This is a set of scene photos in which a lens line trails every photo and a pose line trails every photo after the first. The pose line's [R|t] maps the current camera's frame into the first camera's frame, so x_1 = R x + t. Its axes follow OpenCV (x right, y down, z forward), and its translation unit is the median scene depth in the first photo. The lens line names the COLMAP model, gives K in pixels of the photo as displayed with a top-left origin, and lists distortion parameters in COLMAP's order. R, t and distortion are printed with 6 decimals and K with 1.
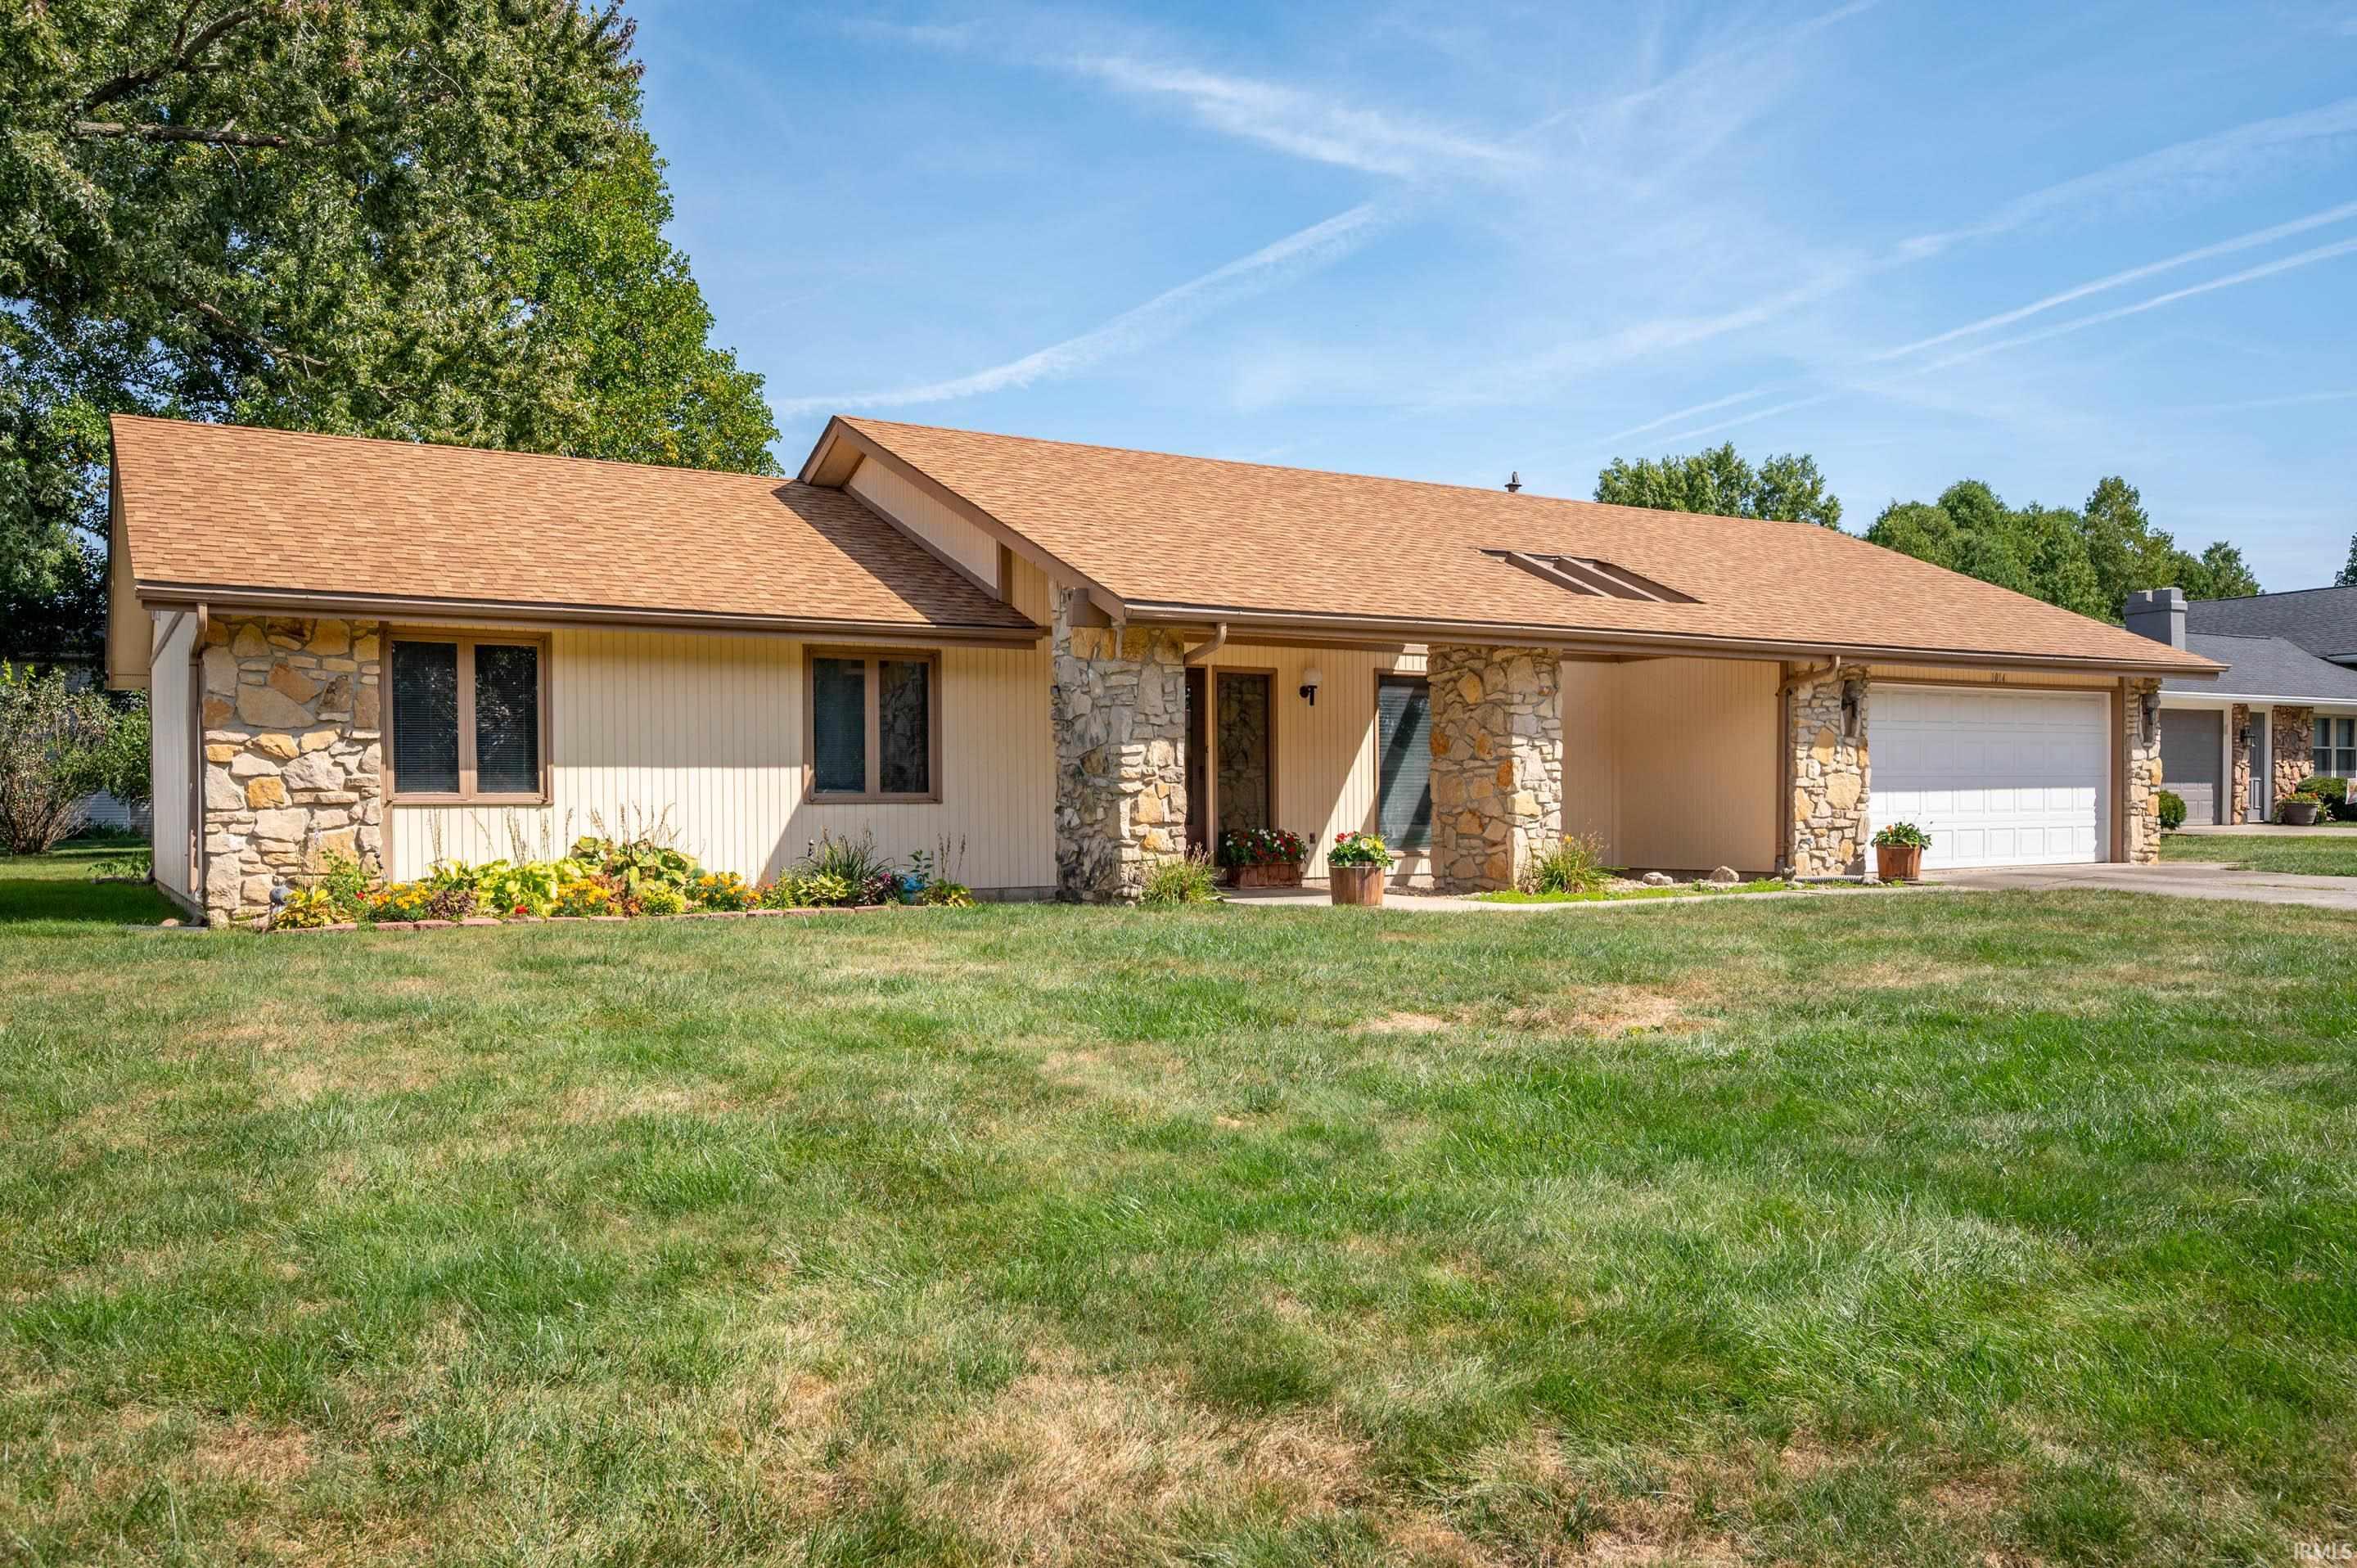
lens RADIAL K [[1646.1, 0, 1178.5], [0, 1646.1, 784.0], [0, 0, 1]] dist [0.006703, 0.001448]
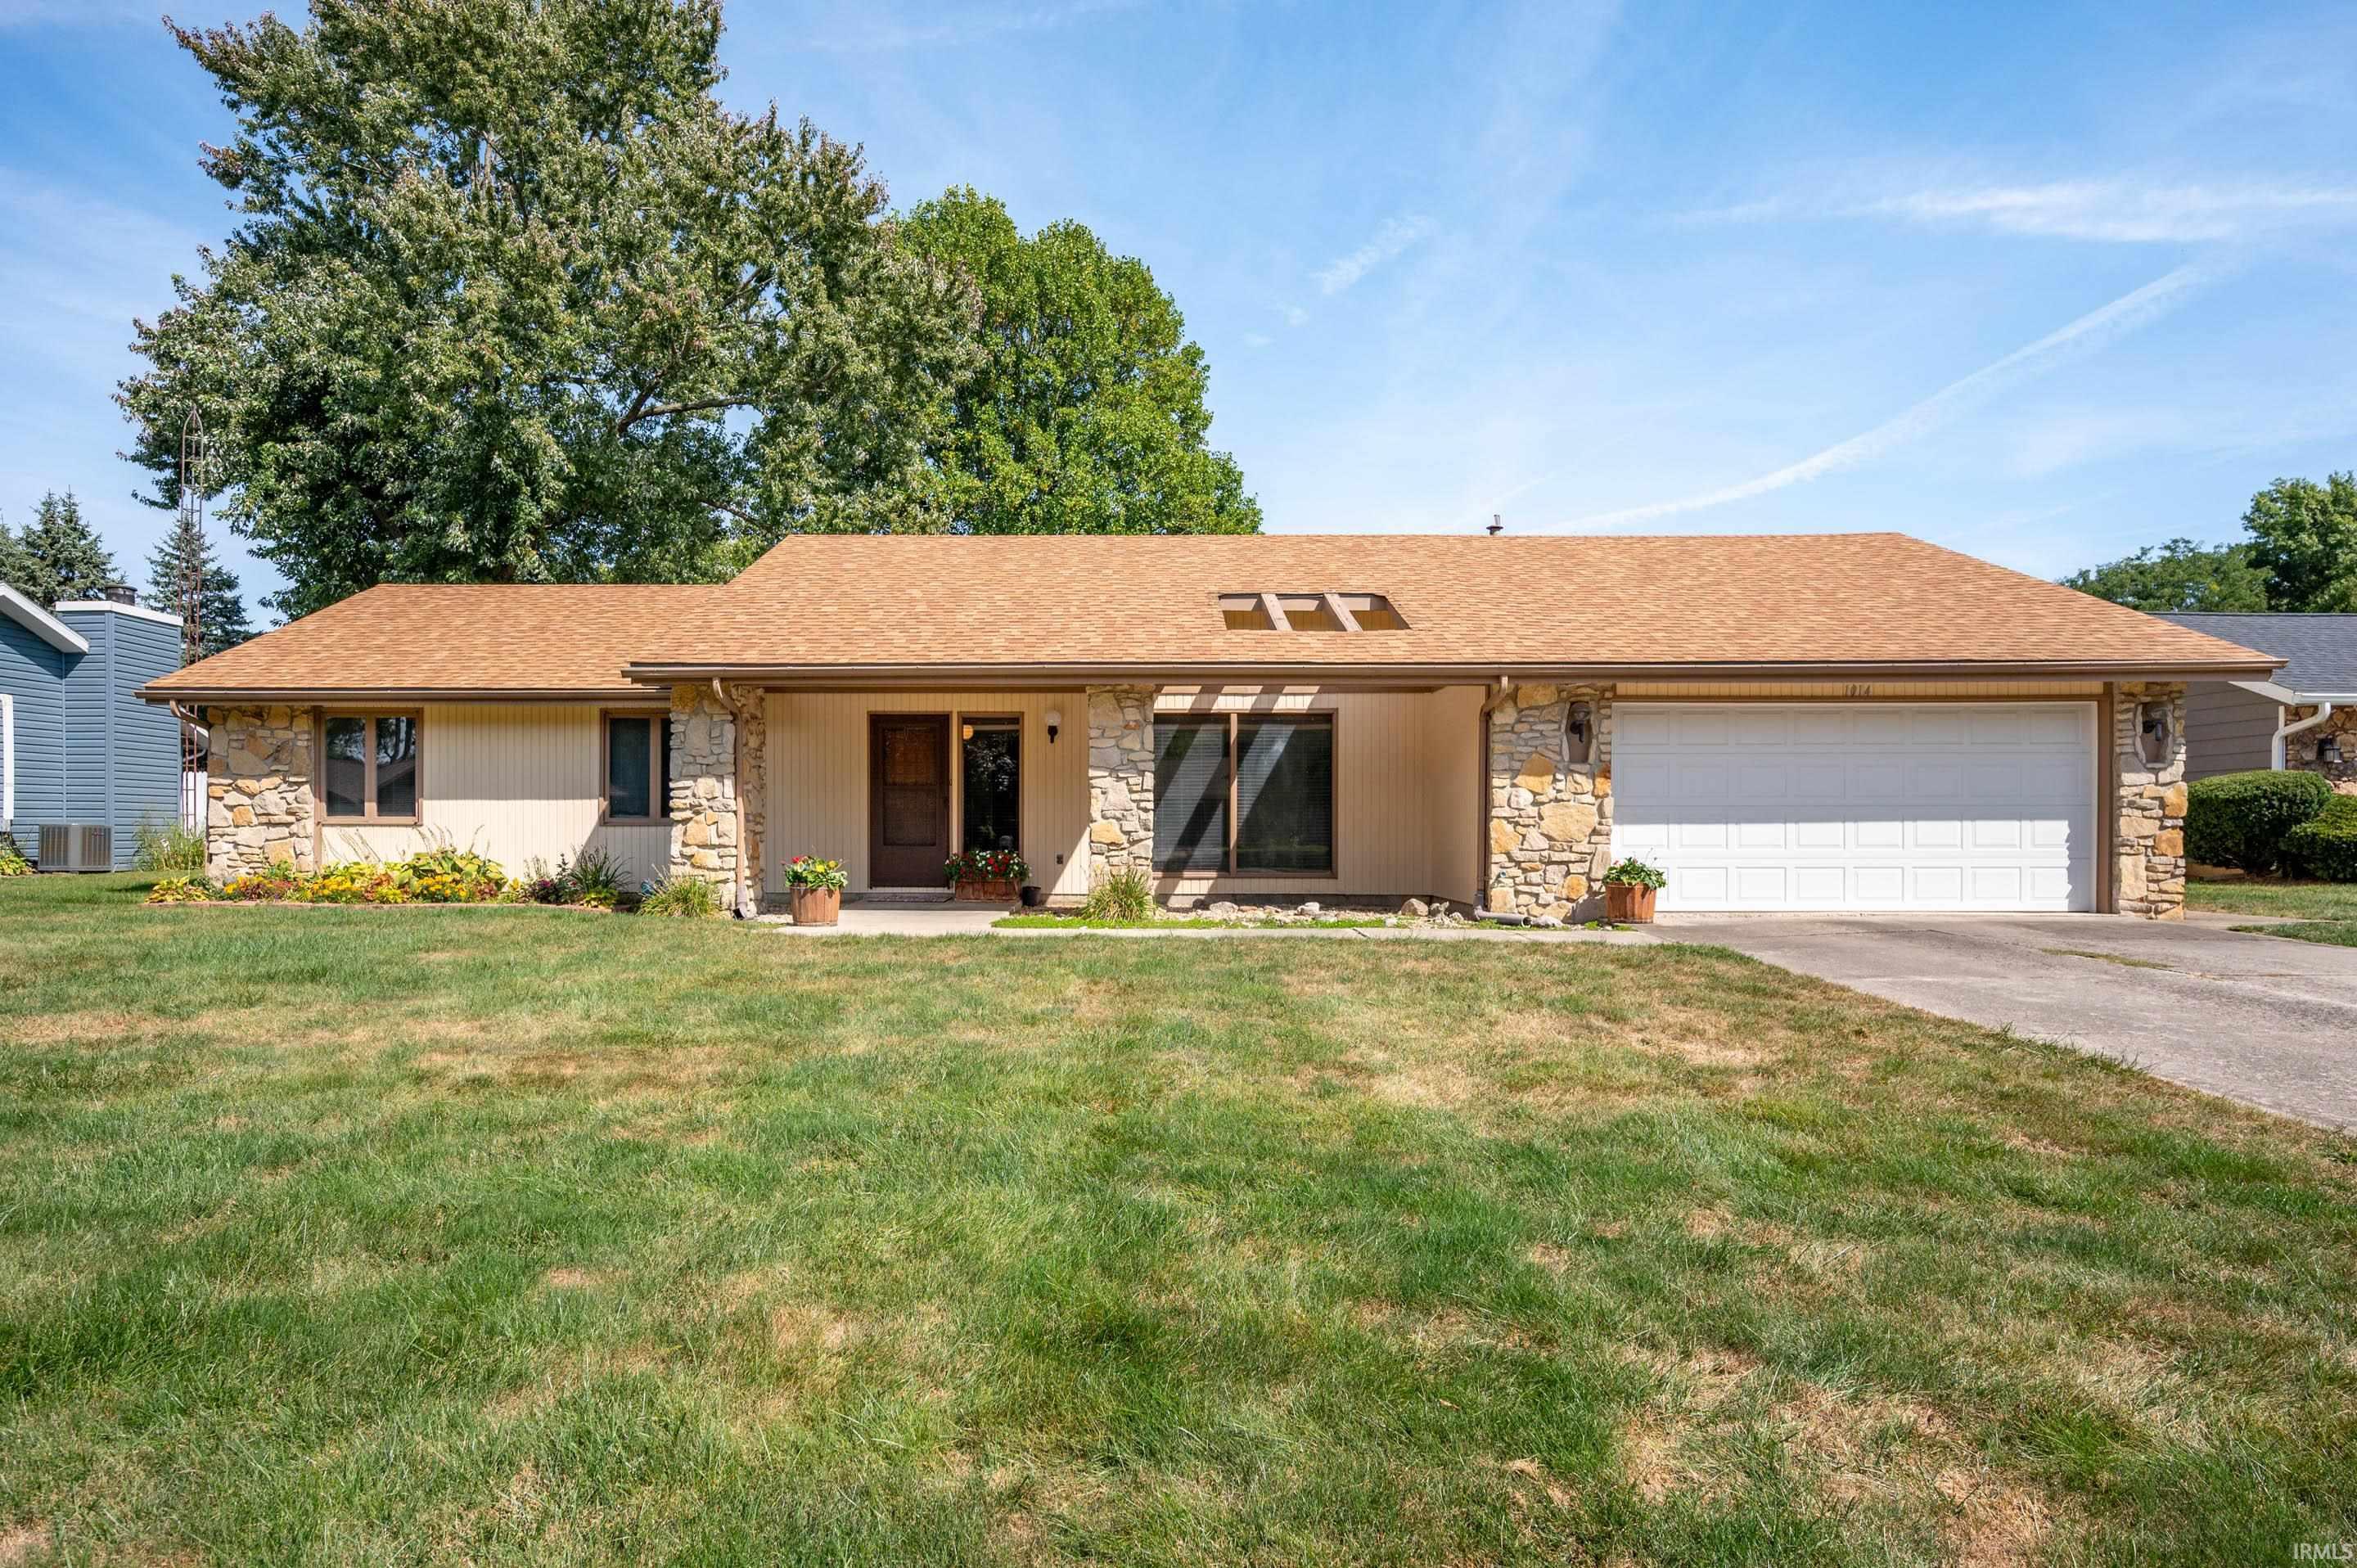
lens RADIAL K [[1209.8, 0, 1178.6], [0, 1209.8, 793.8], [0, 0, 1]] dist [0.000950, -0.000121]
pose [[0.864114, -0.003210, -0.503286, 0.640055], [-0.001764, 0.999954, -0.009407, -0.005537], [0.503293, 0.009017, 0.864069, 0.352404]]
